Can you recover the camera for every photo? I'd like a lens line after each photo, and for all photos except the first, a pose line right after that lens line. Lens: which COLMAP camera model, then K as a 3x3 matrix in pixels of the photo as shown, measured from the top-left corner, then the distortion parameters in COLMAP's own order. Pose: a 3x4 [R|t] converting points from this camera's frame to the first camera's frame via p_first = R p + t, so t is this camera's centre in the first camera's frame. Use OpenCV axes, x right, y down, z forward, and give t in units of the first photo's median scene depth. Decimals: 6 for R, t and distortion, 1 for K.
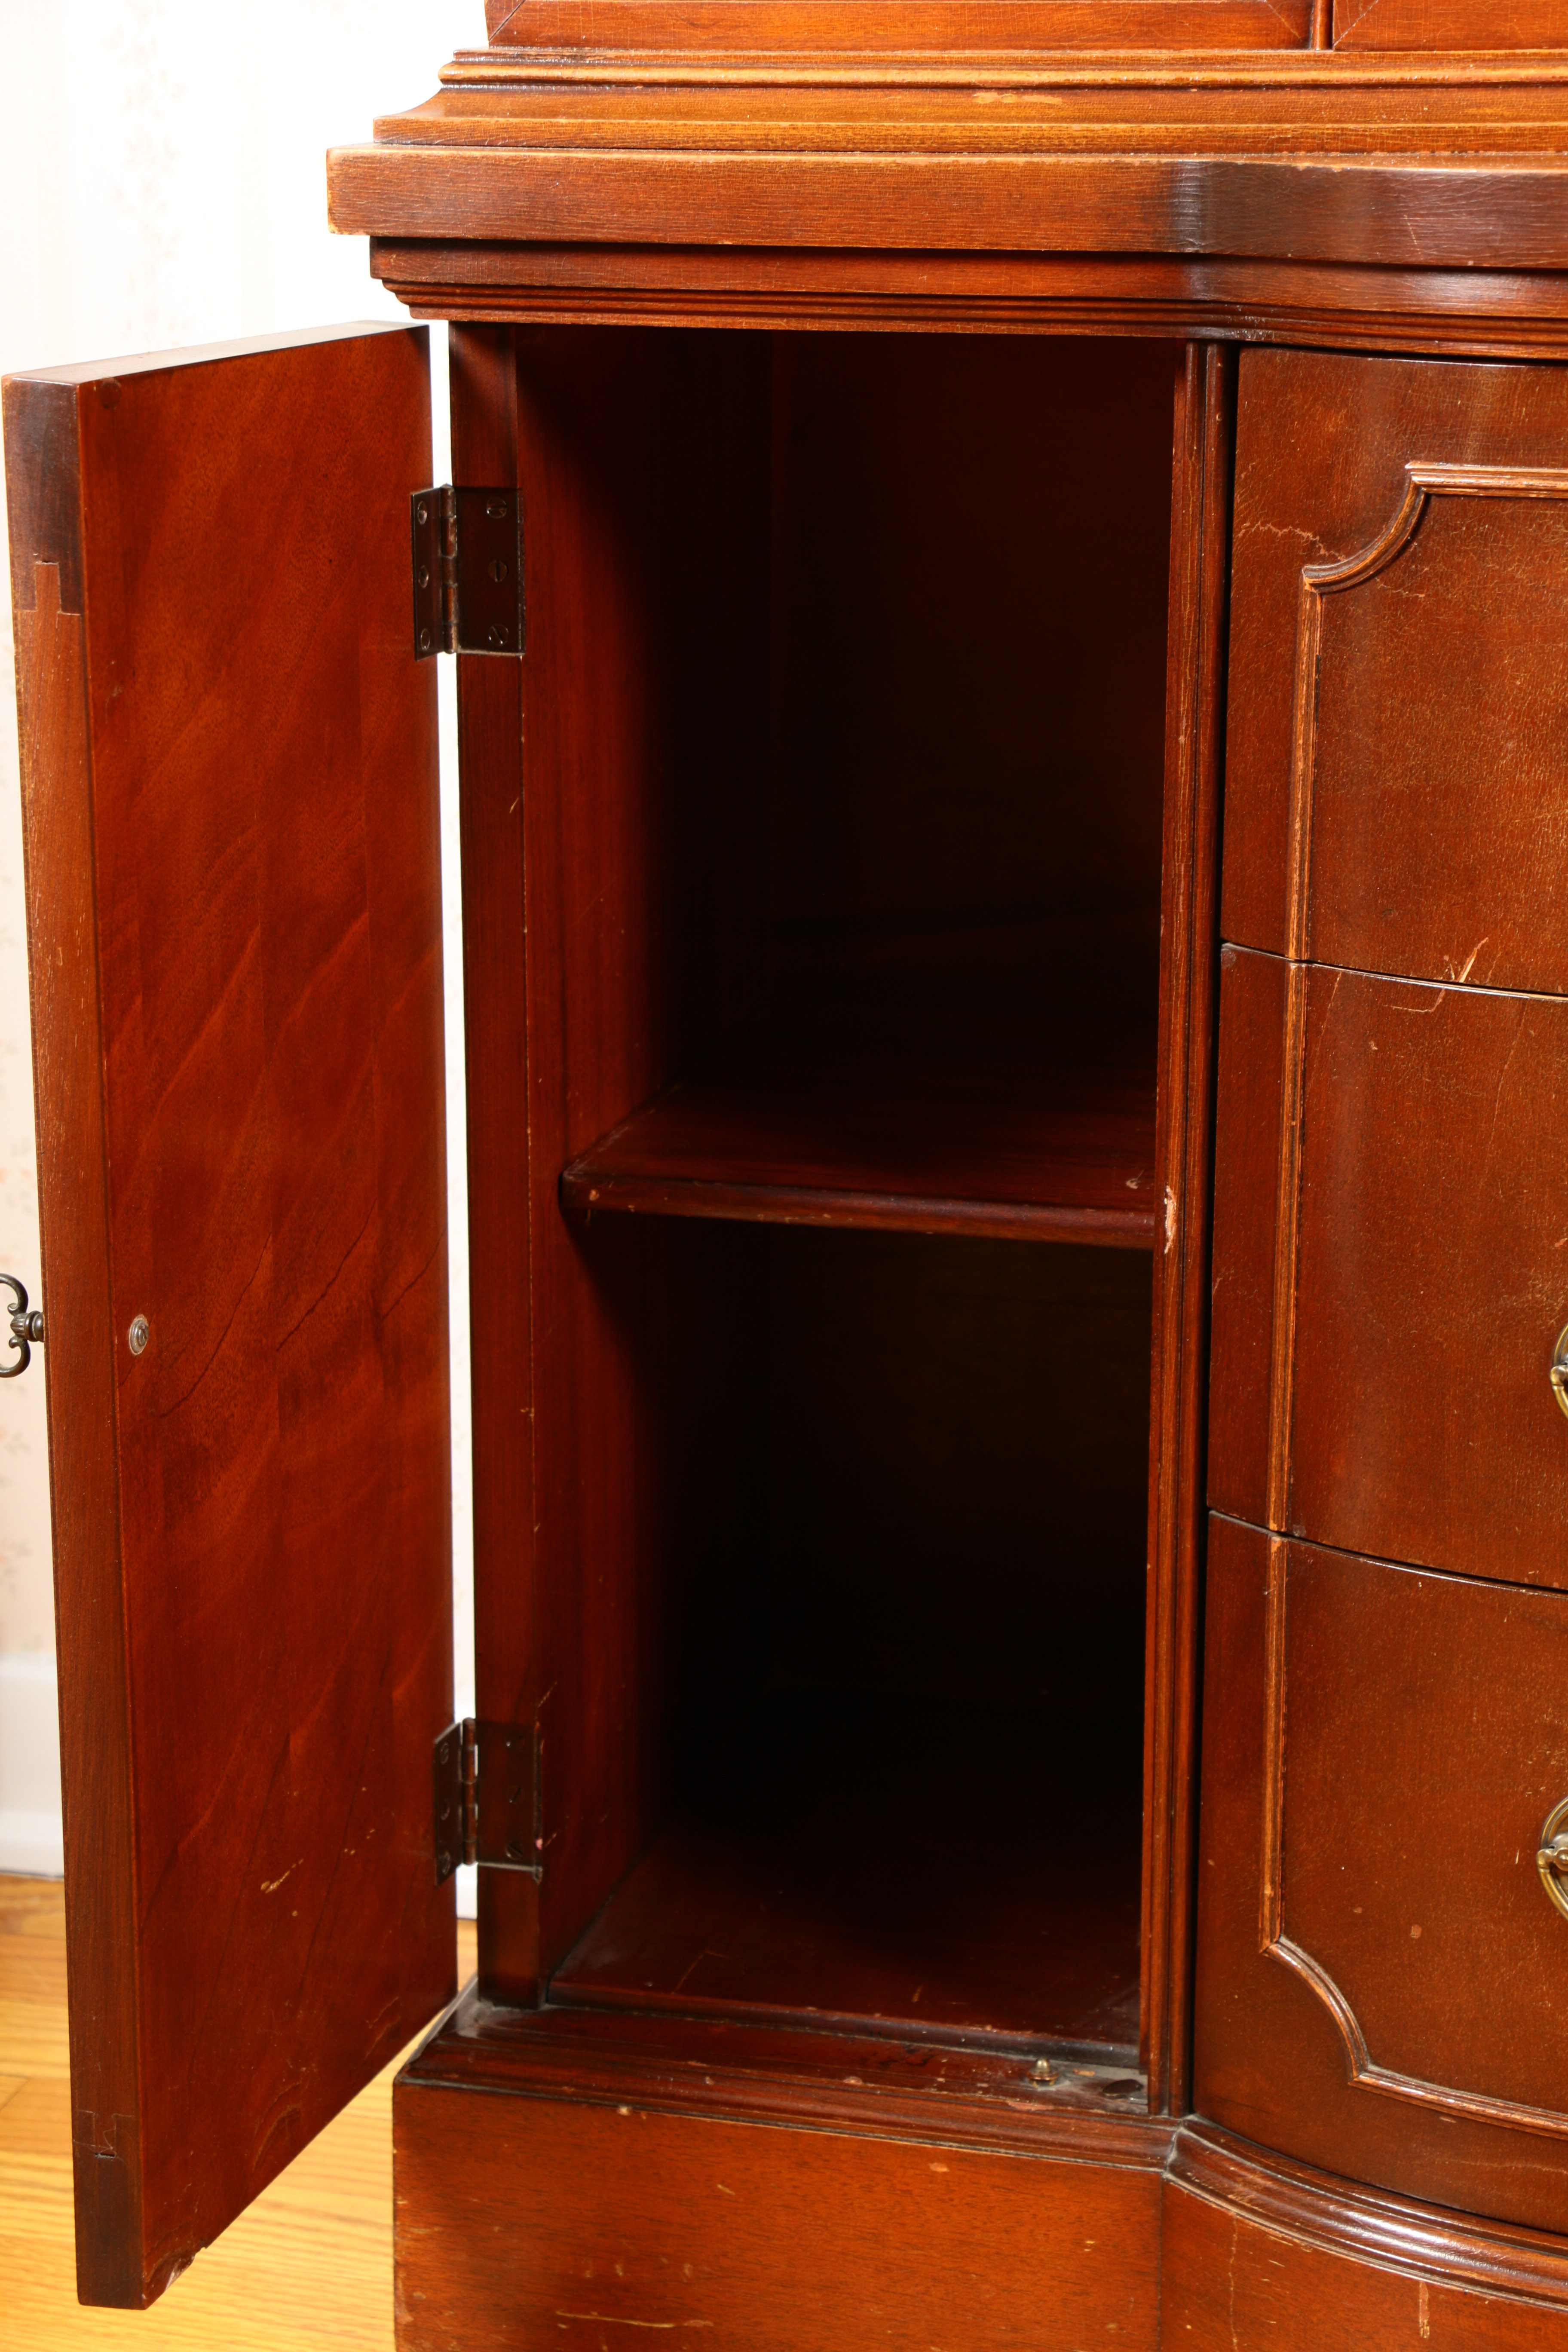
lens RADIAL K [[4648.6, 0, 790.2], [0, 4648.6, 1209.4], [0, 0, 1]] dist [0.206689, 0.270564]
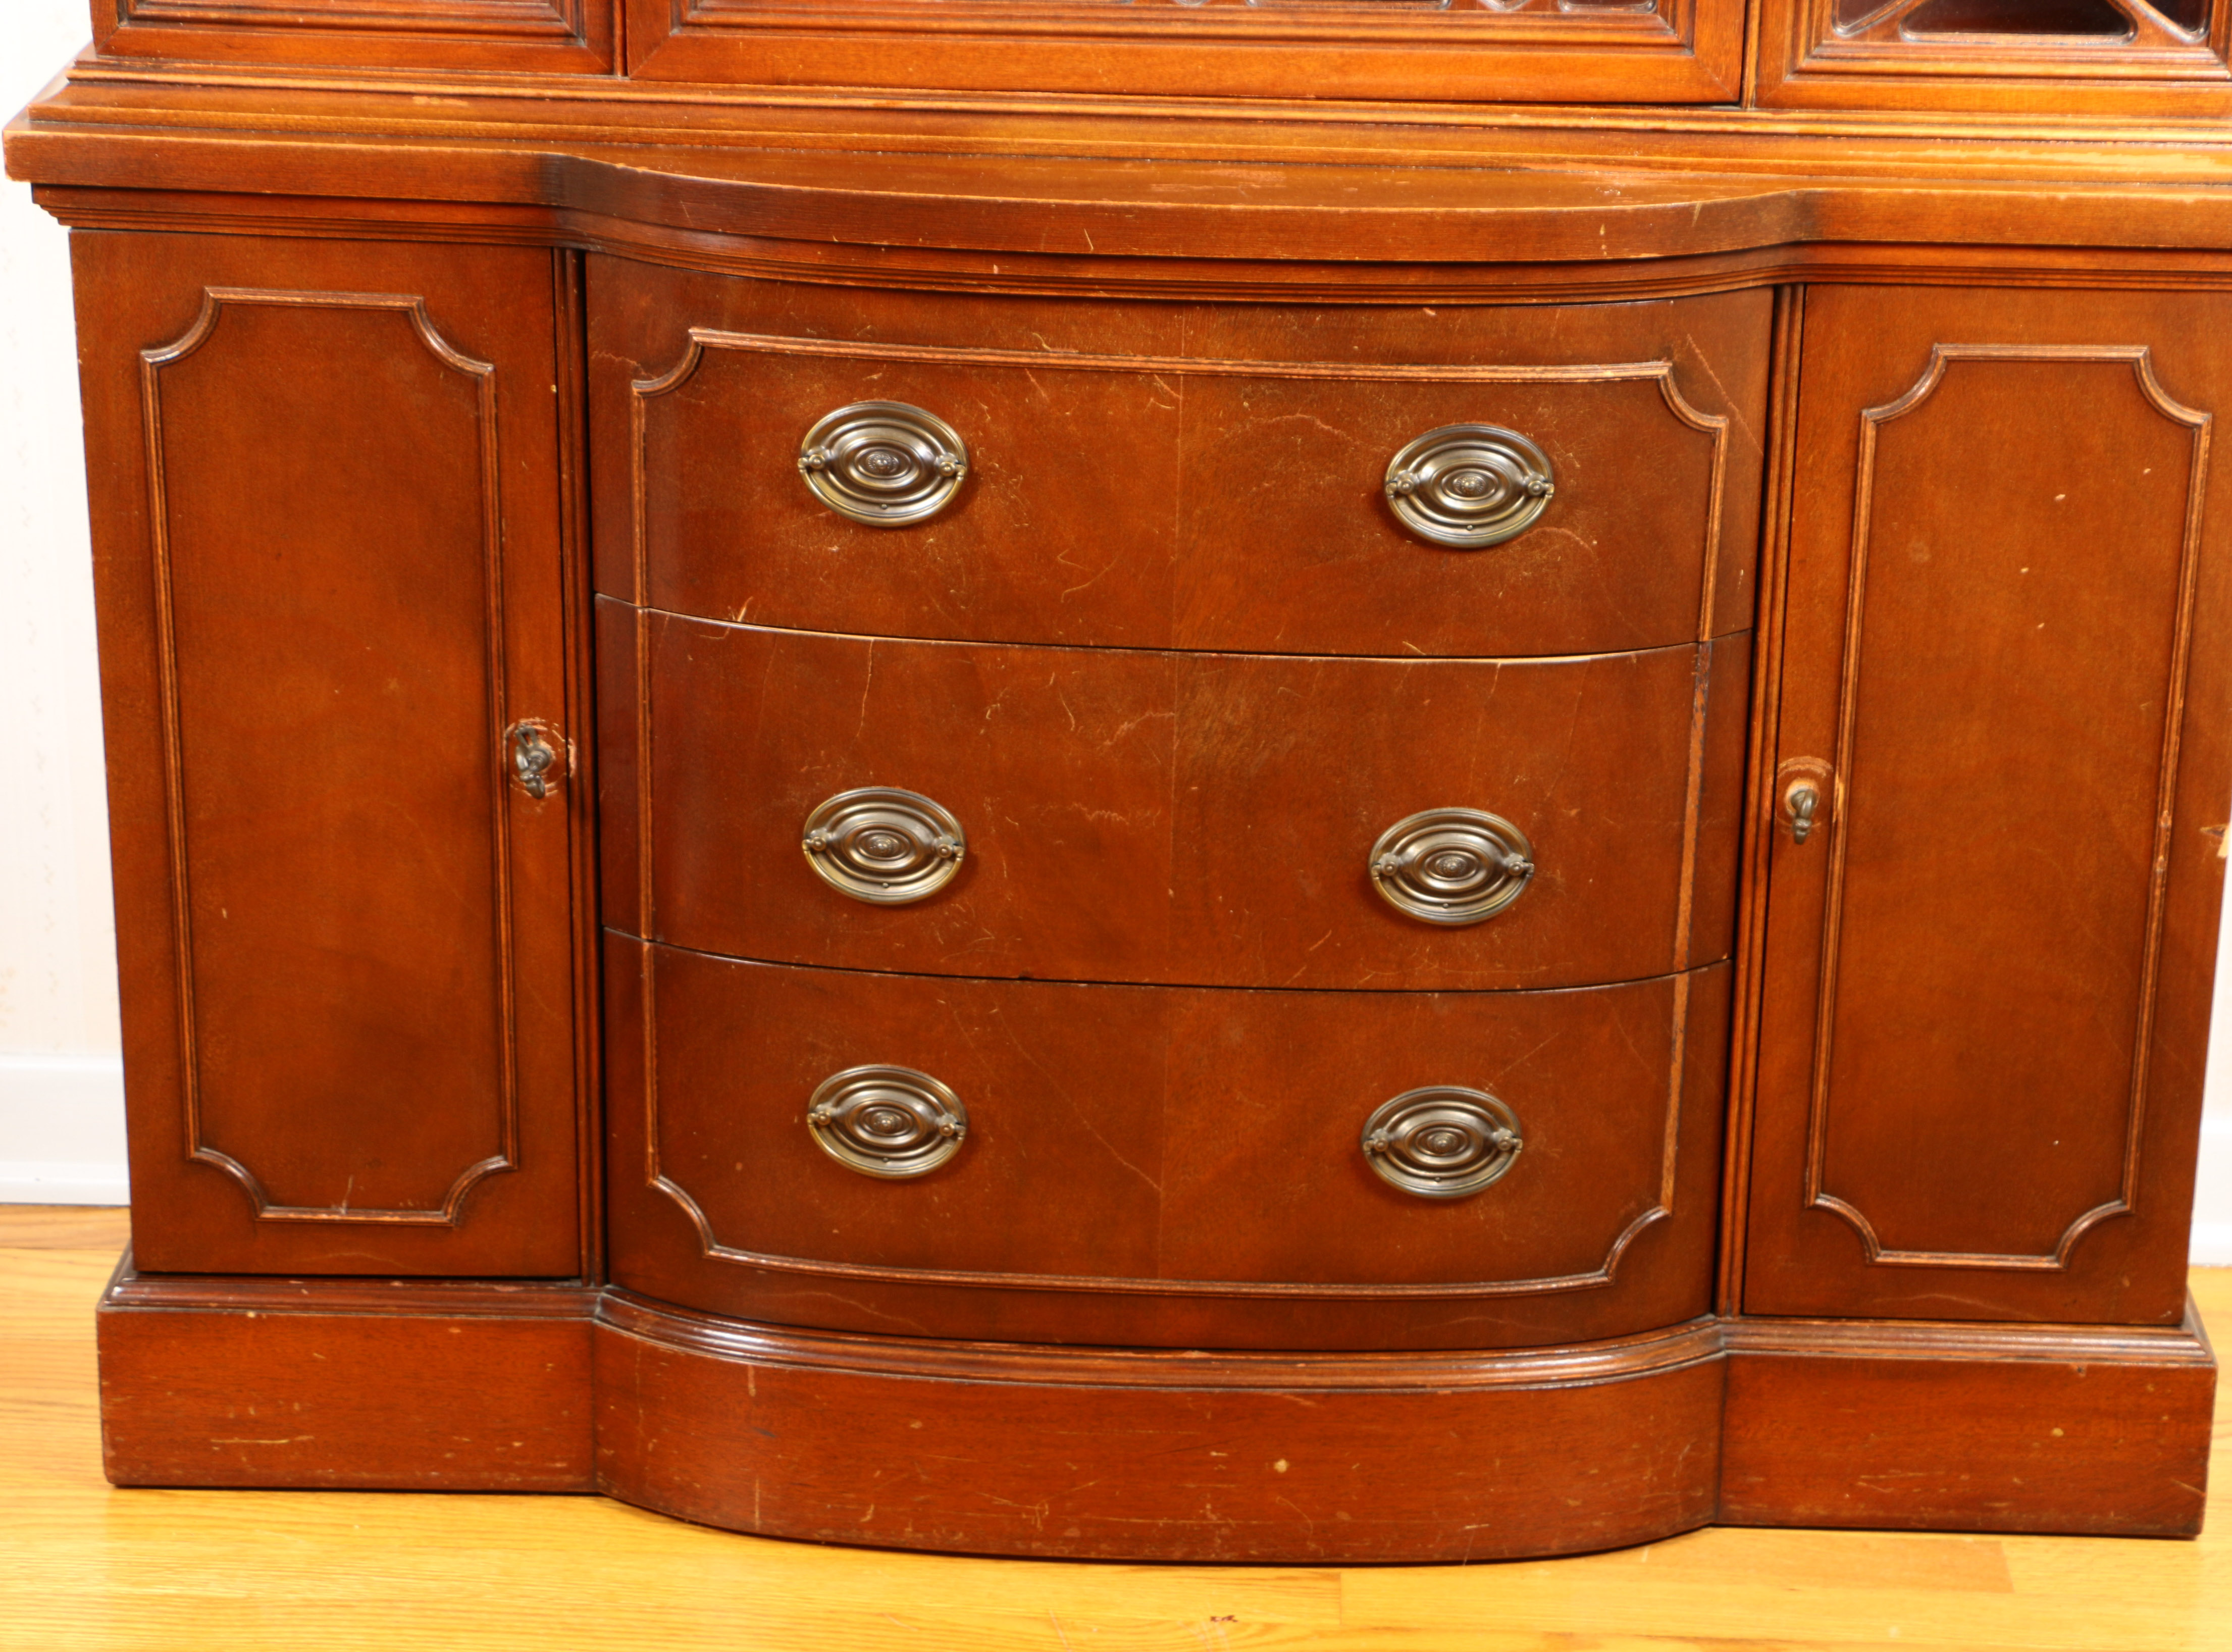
lens RADIAL K [[5091.1, 0, 1247.3], [0, 5091.1, 964.3], [0, 0, 1]] dist [0.135896, 0.895299]
pose [[0.969317, -0.067909, 0.236248, -0.122795], [0.039273, 0.991520, 0.123876, -0.144001], [-0.242657, -0.110797, 0.963764, -0.839277]]
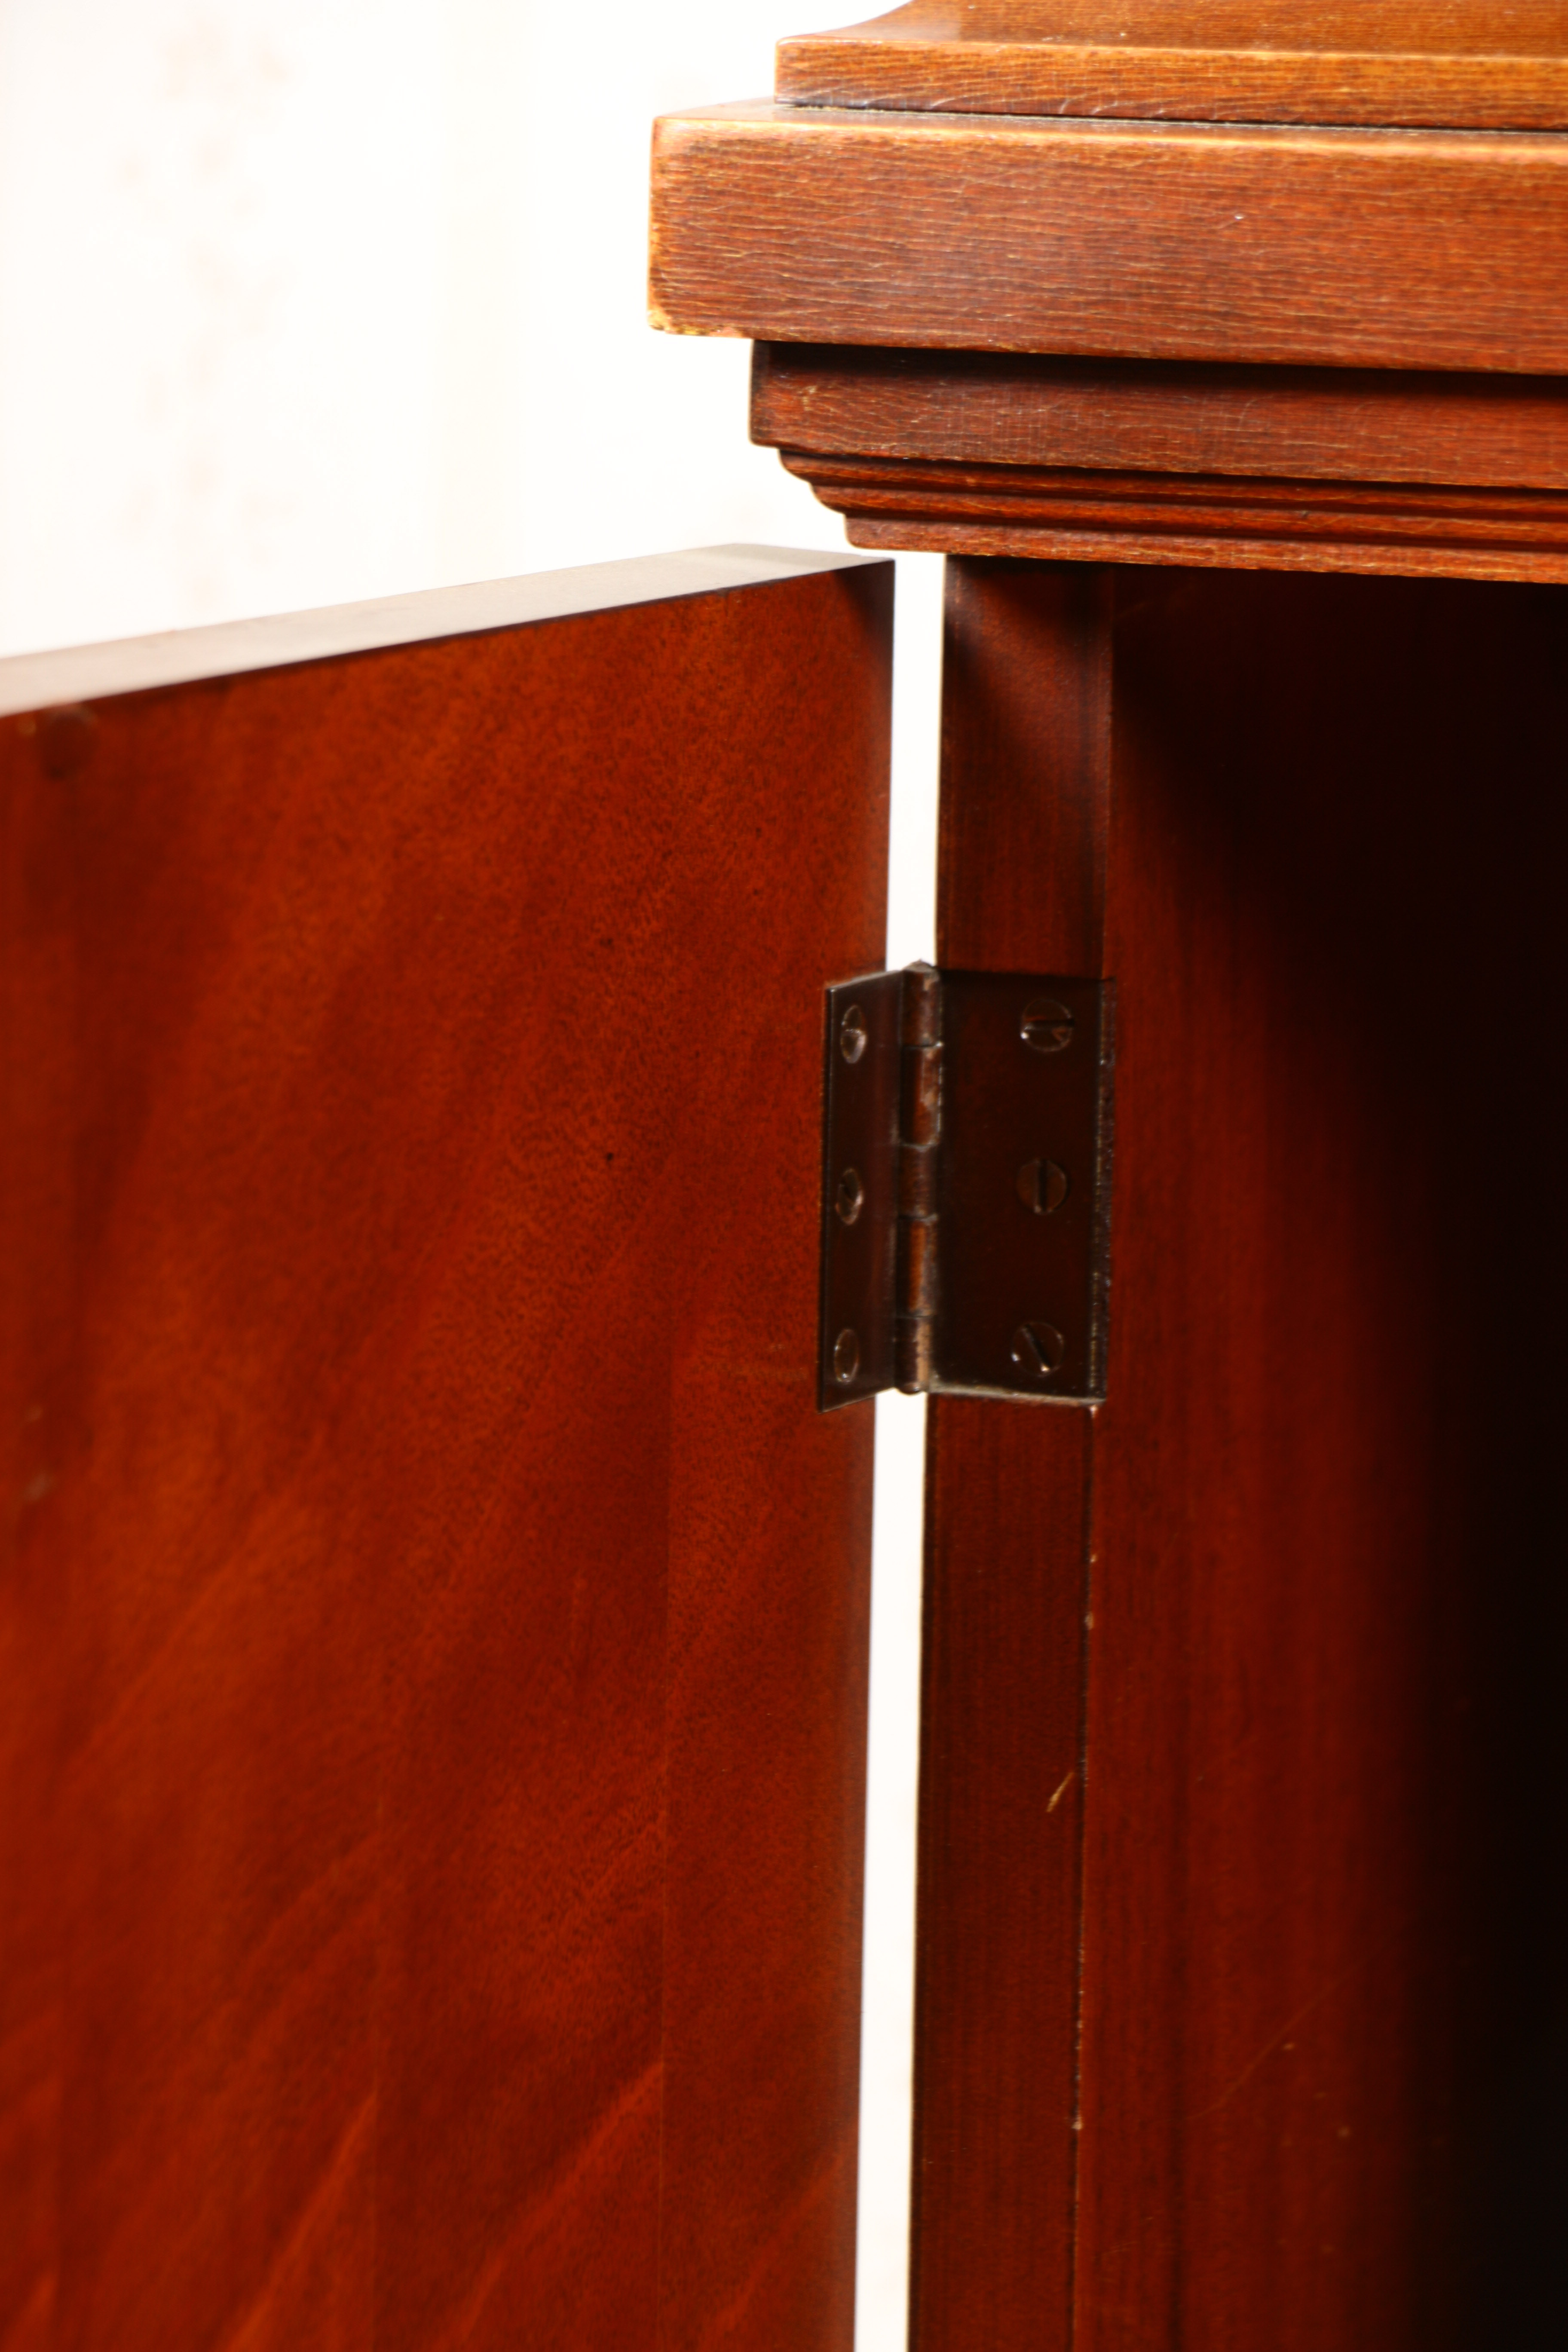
lens RADIAL K [[13054.6, 0, 781.4], [0, 13054.6, 1283.3], [0, 0, 1]] dist [1.549996, 21.416252]
pose [[0.995369, 0.033646, -0.090042, 0.013751], [-0.043955, 0.992383, -0.115080, -0.004034], [0.085485, 0.118505, 0.989267, -0.069179]]
